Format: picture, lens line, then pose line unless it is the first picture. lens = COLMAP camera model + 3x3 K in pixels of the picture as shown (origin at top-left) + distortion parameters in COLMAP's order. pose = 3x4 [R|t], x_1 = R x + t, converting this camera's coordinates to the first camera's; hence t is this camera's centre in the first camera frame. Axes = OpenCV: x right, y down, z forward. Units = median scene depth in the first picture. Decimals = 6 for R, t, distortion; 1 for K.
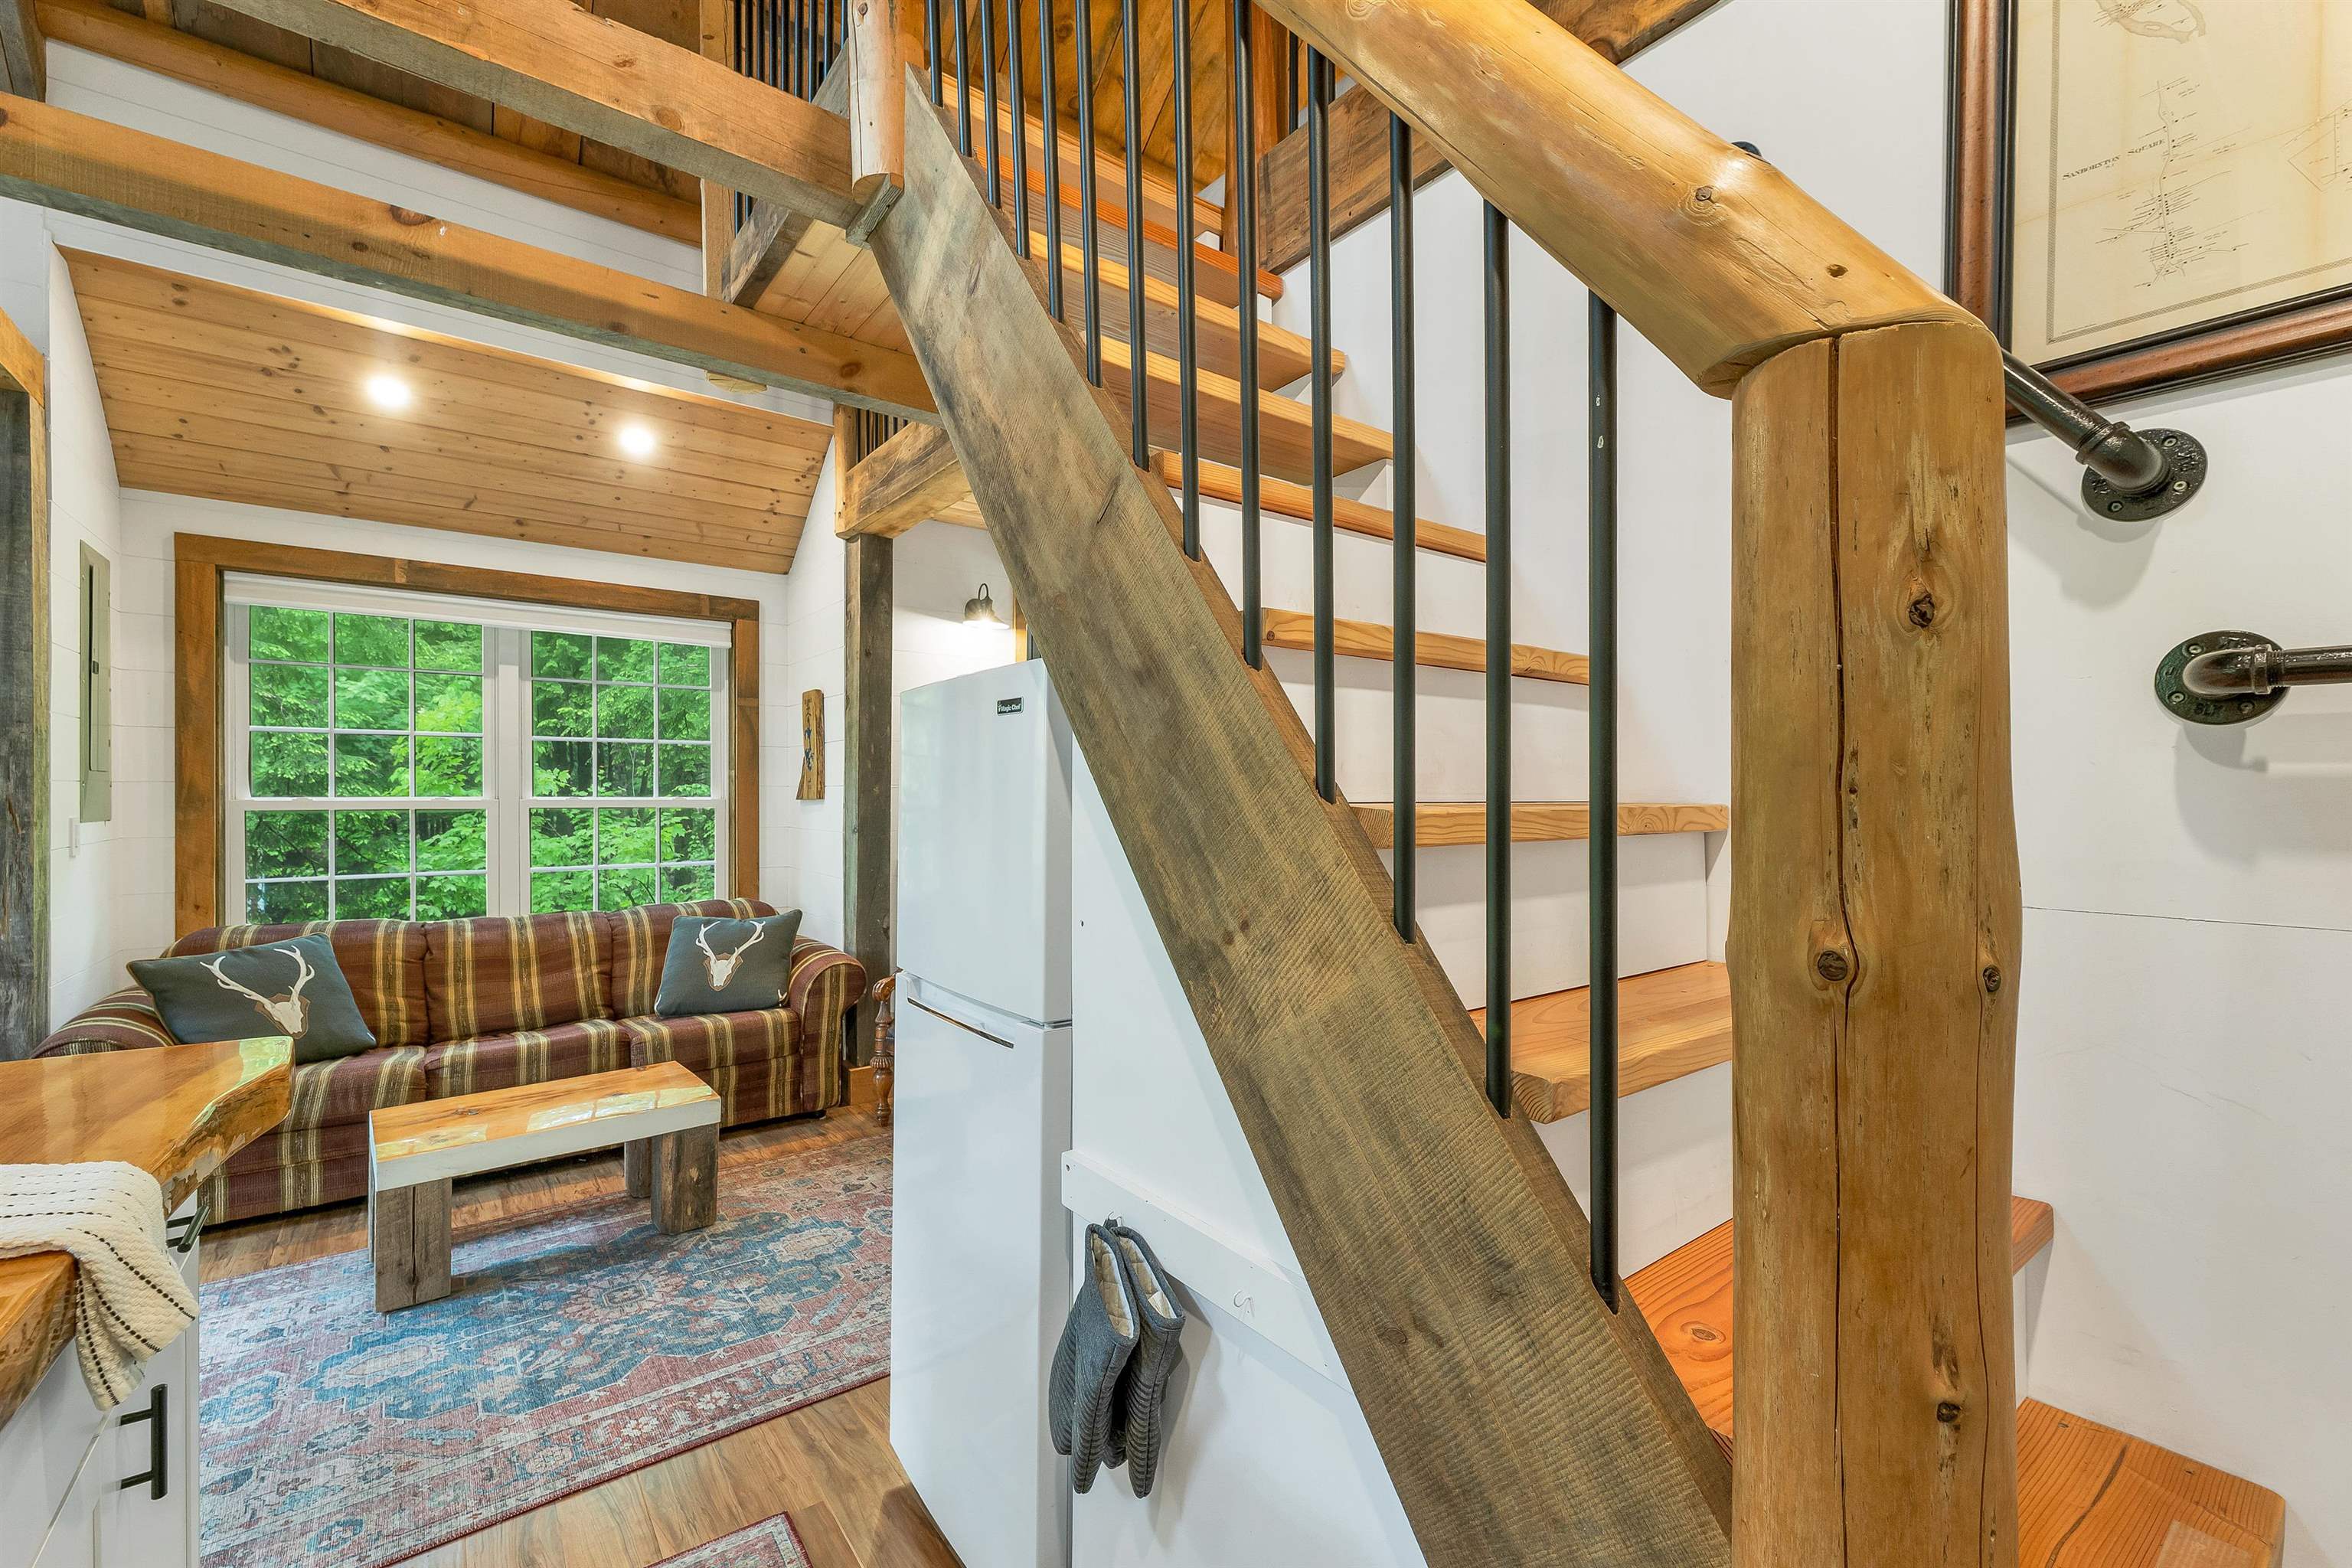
lens RADIAL K [[973.5, 0, 1182.0], [0, 973.5, 798.5], [0, 0, 1]] dist [0.003964, 0.000092]
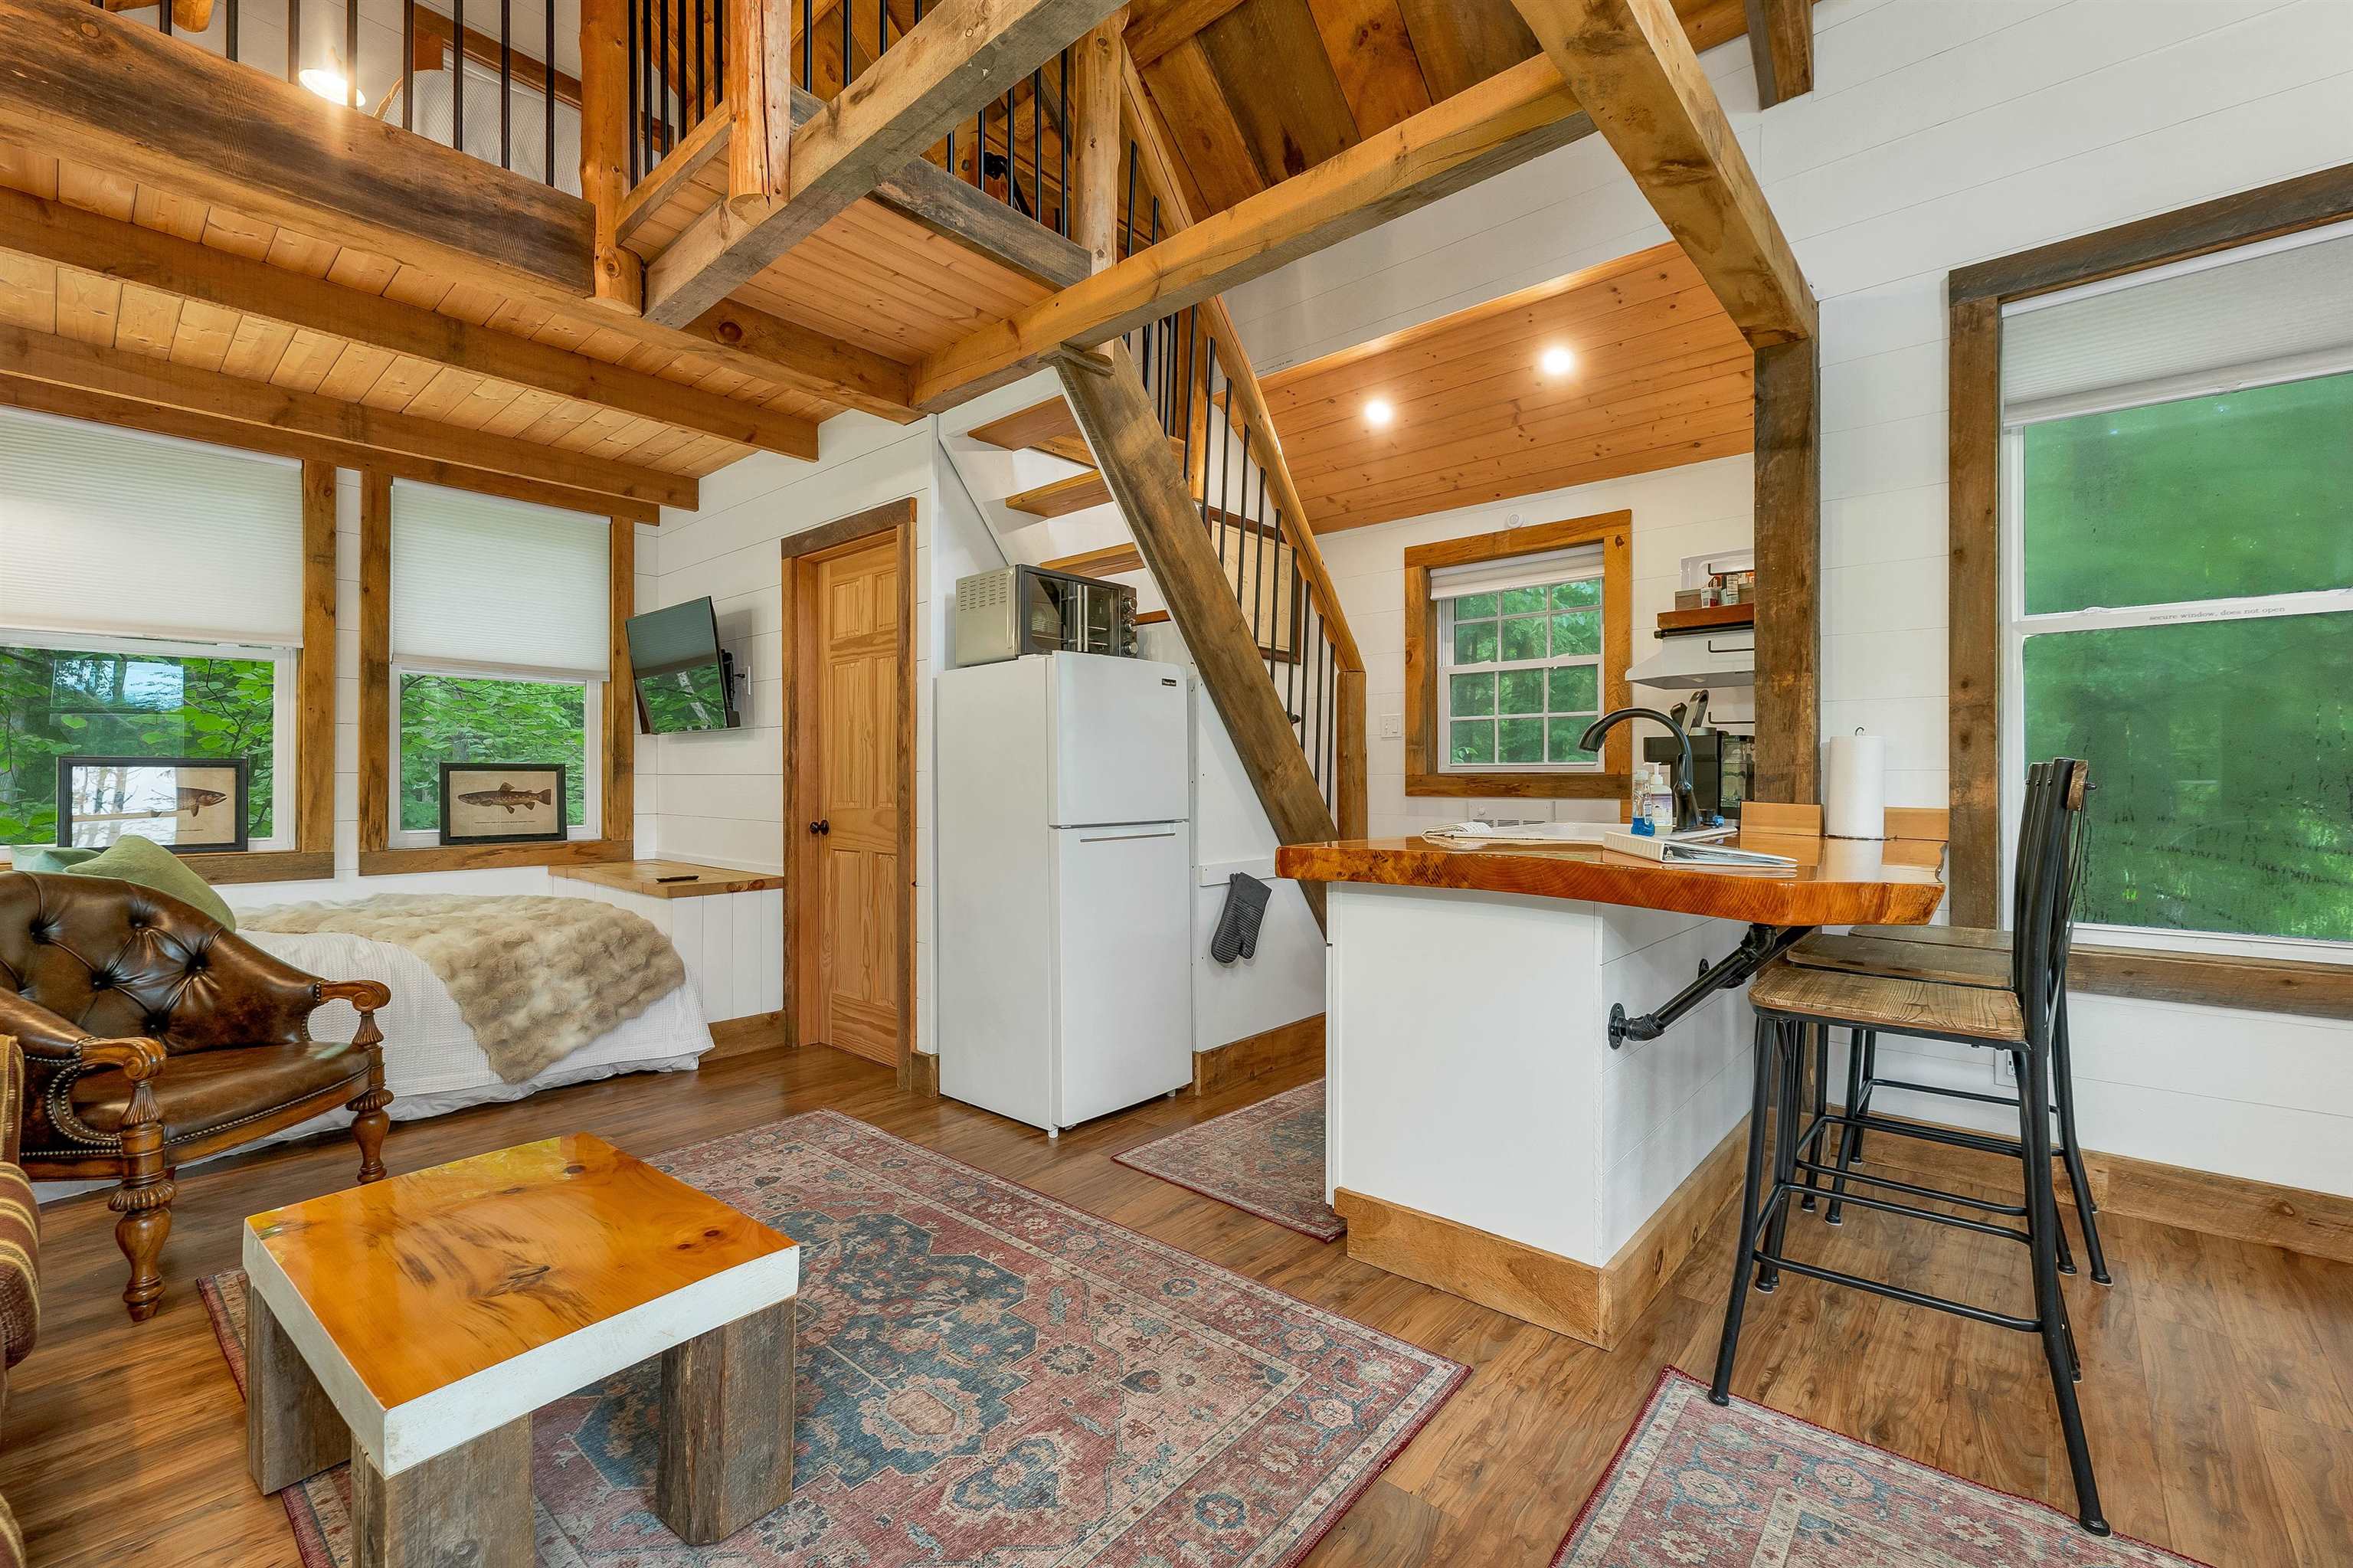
lens RADIAL K [[987.0, 0, 1177.6], [0, 987.0, 772.6], [0, 0, 1]] dist [0.003485, -0.000676]
pose [[-0.192286, 0.004960, 0.981326, -1.164991], [0.004542, 0.999981, -0.004164, 0.058648], [-0.981328, 0.003657, -0.192305, 0.689966]]
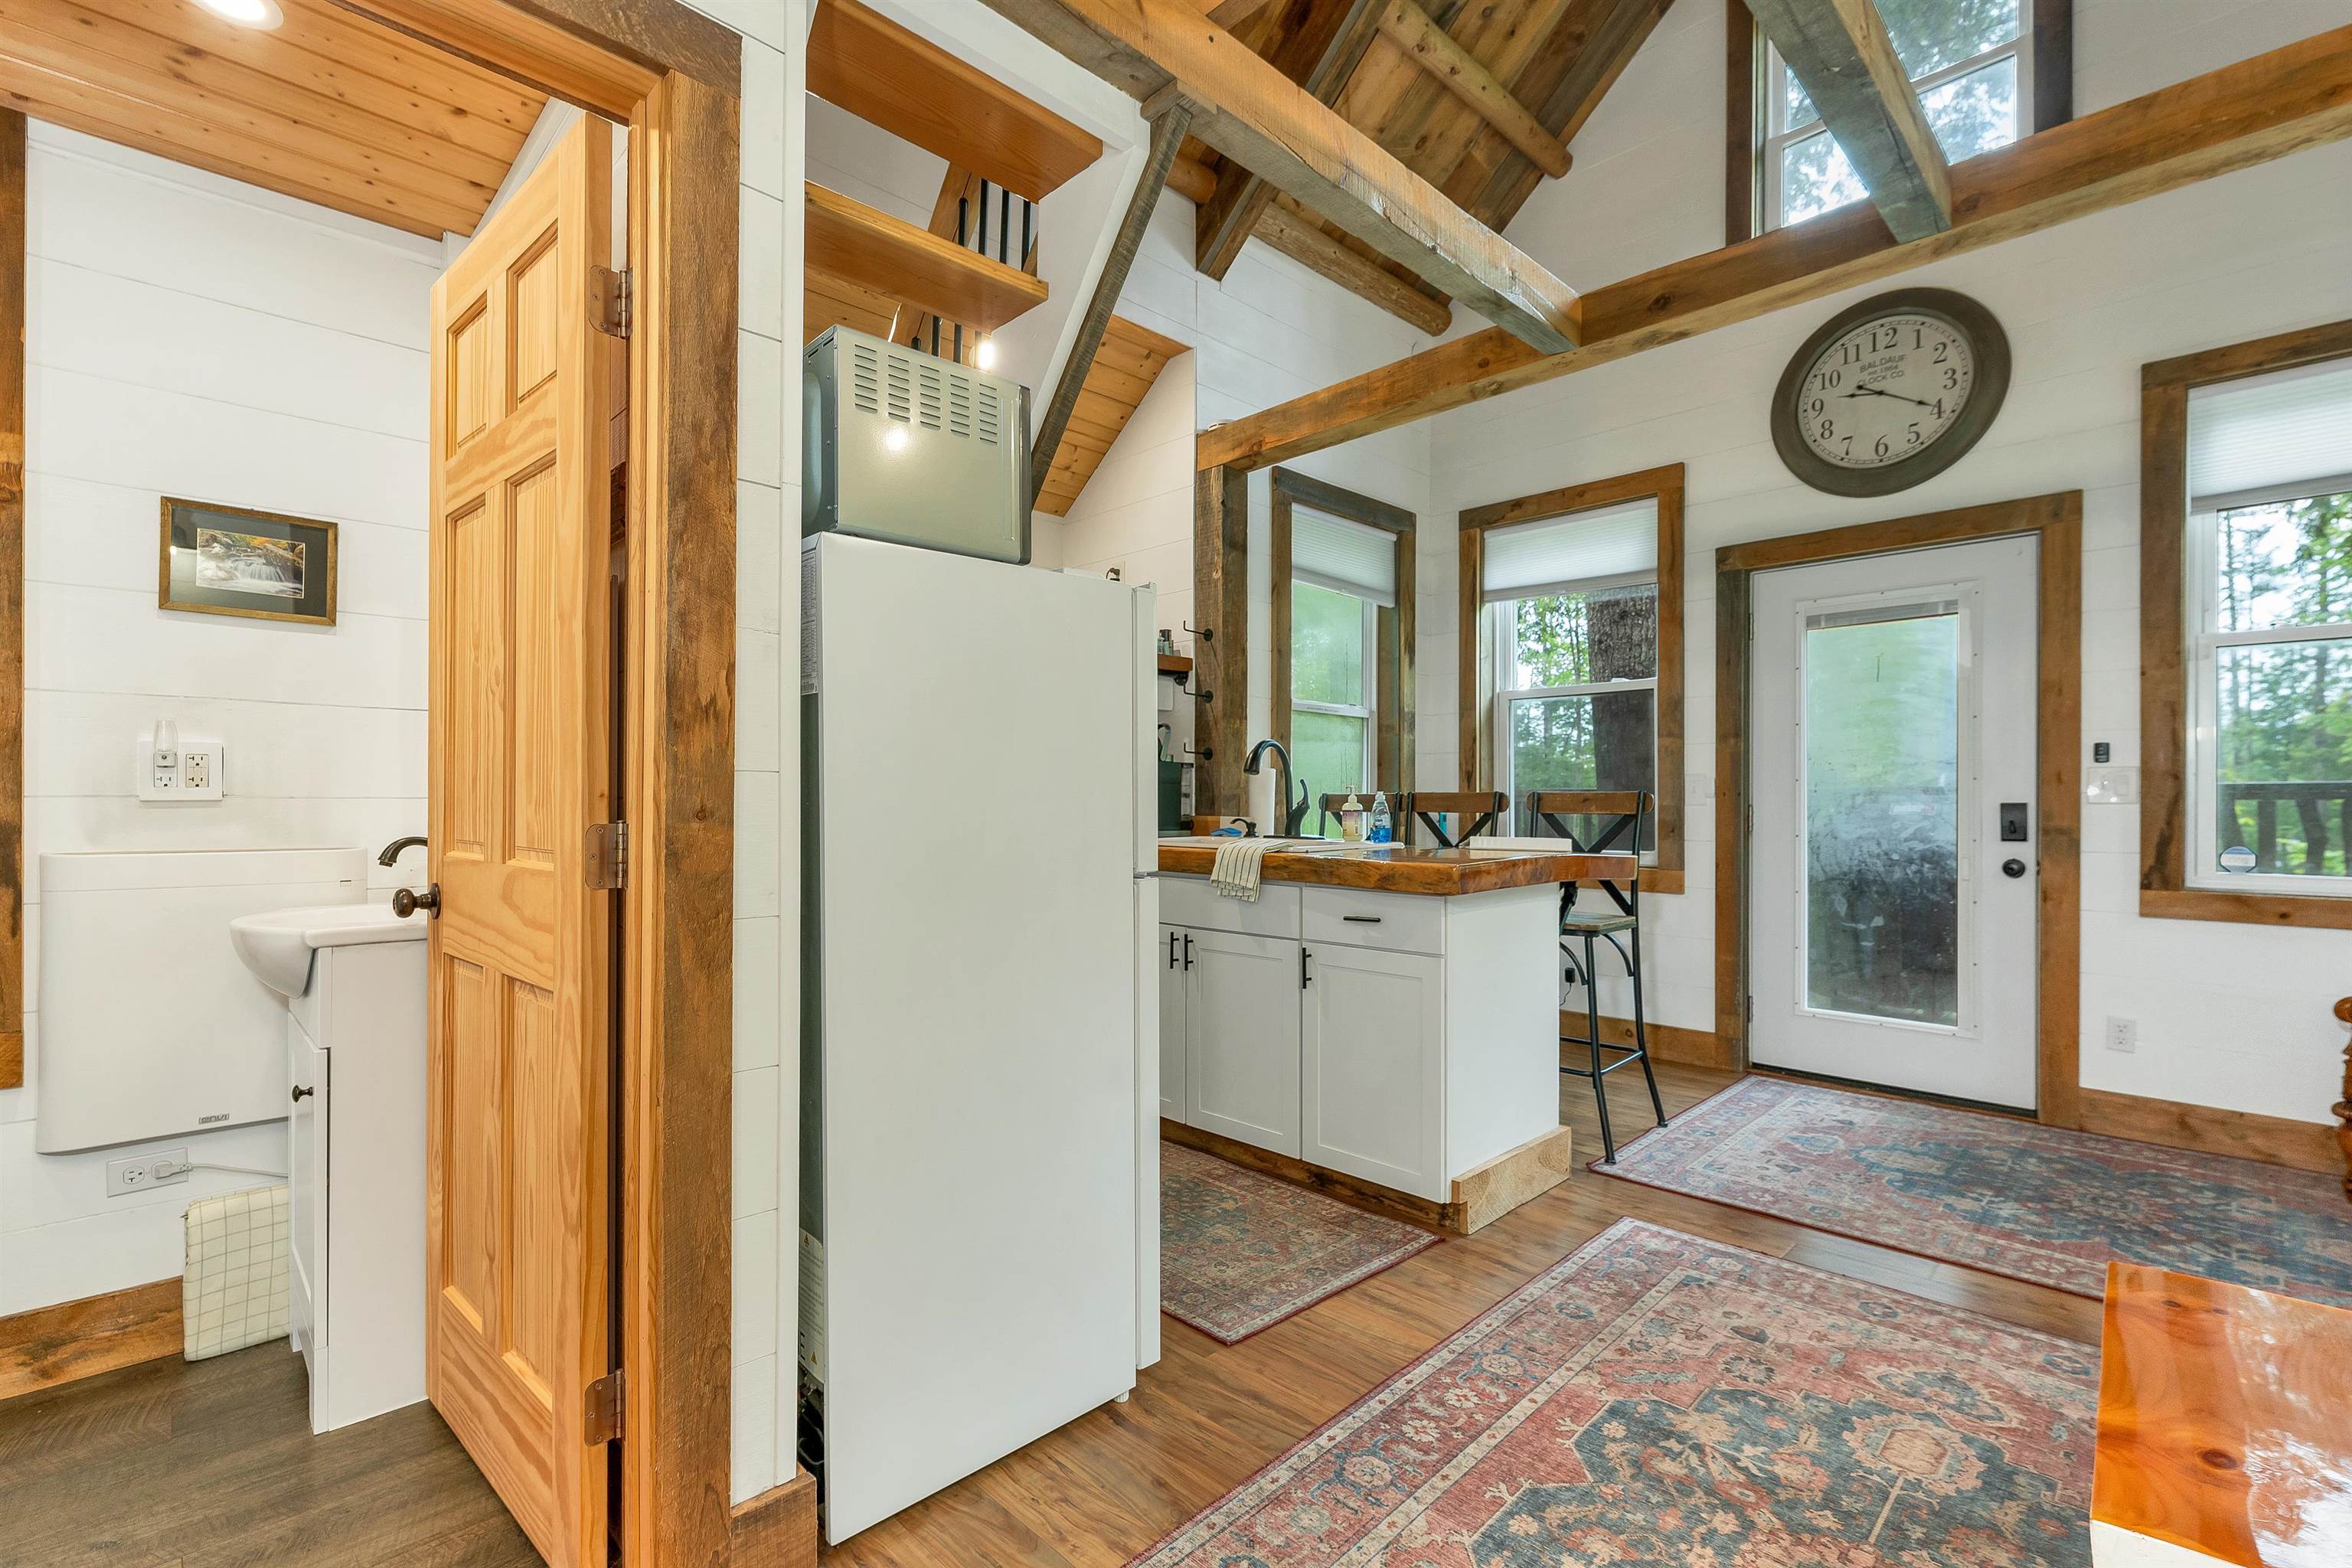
lens RADIAL K [[1043.9, 0, 1176.7], [0, 1043.9, 797.6], [0, 0, 1]] dist [0.002950, -0.000159]
pose [[-0.993196, -0.005948, -0.116306, -0.117552], [-0.006189, 0.999979, 0.001715, 0.060671], [0.116294, 0.002423, -0.993212, 1.247384]]
